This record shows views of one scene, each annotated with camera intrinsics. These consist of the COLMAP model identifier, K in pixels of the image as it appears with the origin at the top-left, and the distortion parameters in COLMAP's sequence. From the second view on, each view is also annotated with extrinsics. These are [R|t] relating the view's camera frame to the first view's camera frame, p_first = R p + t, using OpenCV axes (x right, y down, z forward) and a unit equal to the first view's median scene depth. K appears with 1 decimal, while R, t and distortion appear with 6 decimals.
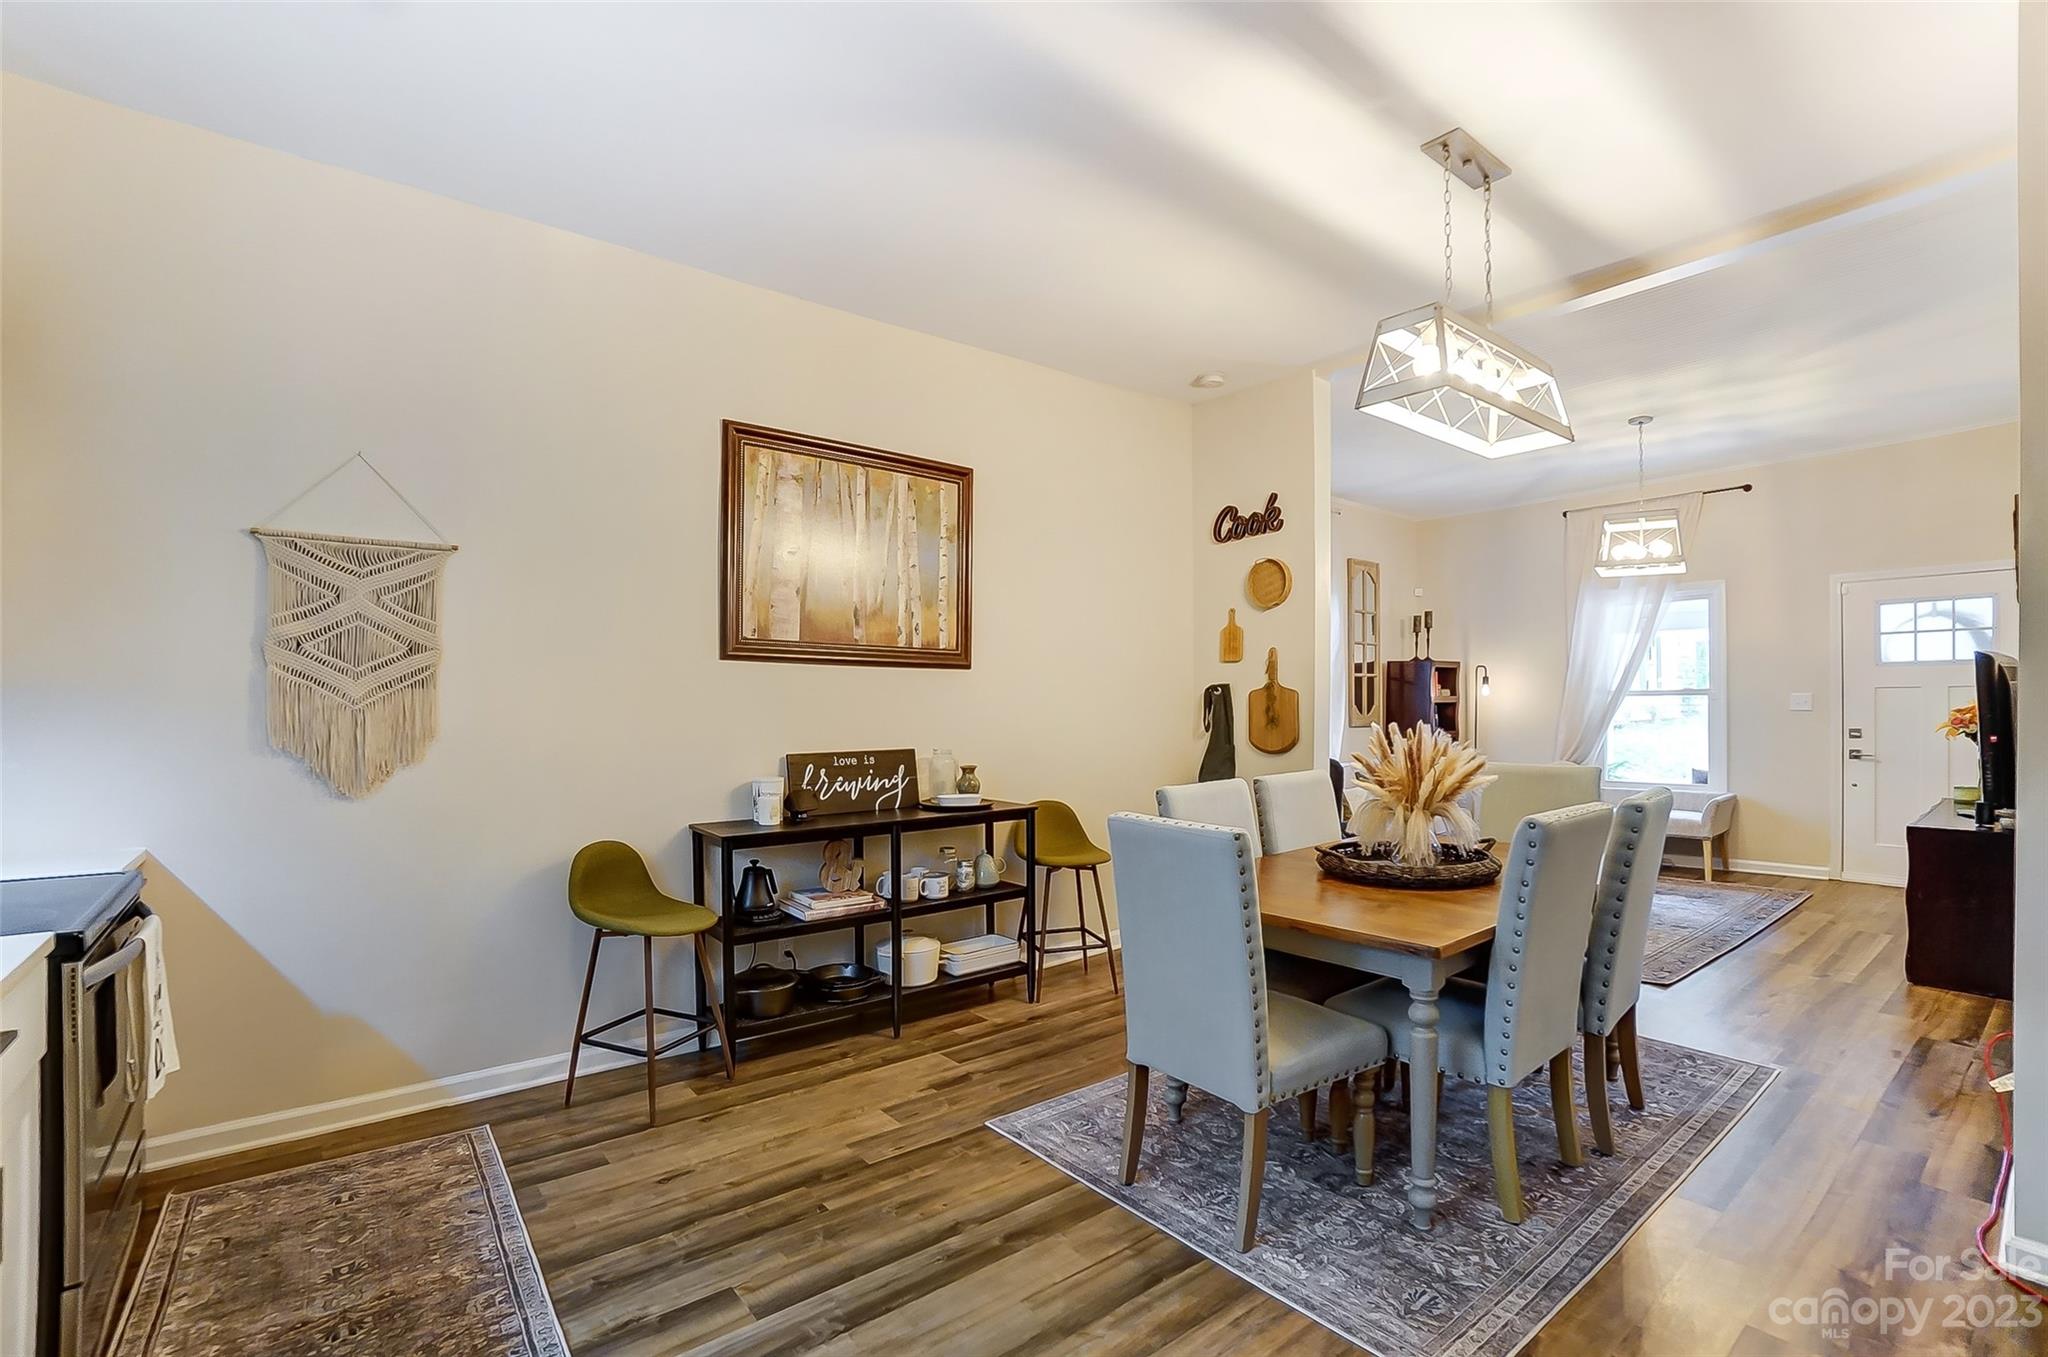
lens RADIAL K [[928.4, 0, 1017.5], [0, 928.4, 711.8], [0, 0, 1]] dist [-0.062420, 0.022353]
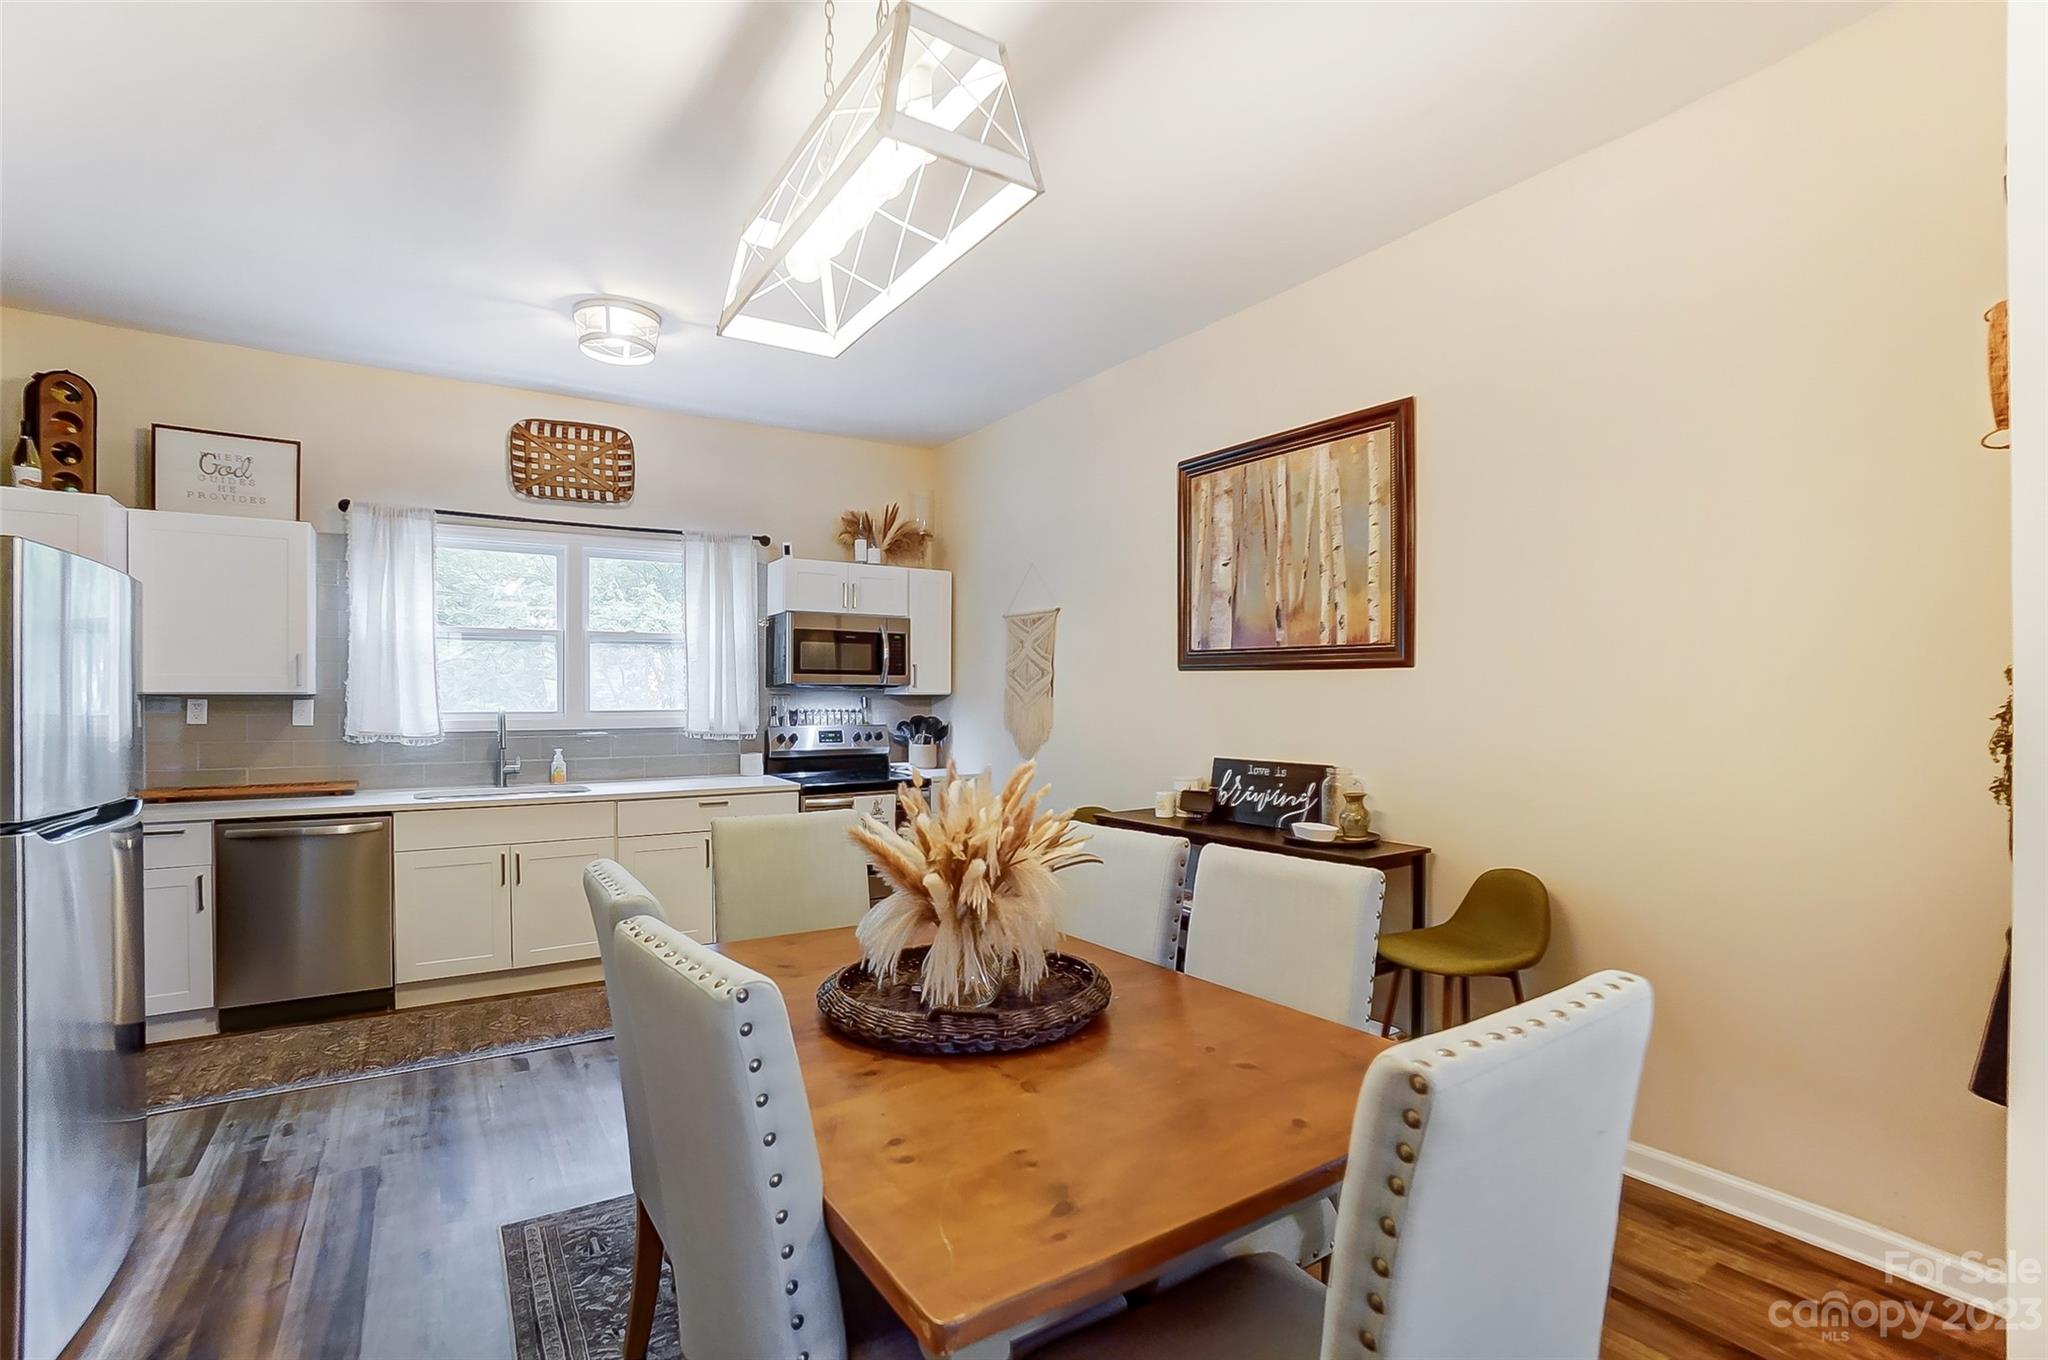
lens RADIAL K [[926.1, 0, 1019.4], [0, 926.1, 698.8], [0, 0, 1]] dist [-0.063448, 0.022922]
pose [[-0.094736, 0.005215, -0.995489, 0.705054], [-0.010659, 0.999924, 0.006252, -0.021790], [0.995445, 0.011203, -0.094673, 0.755177]]
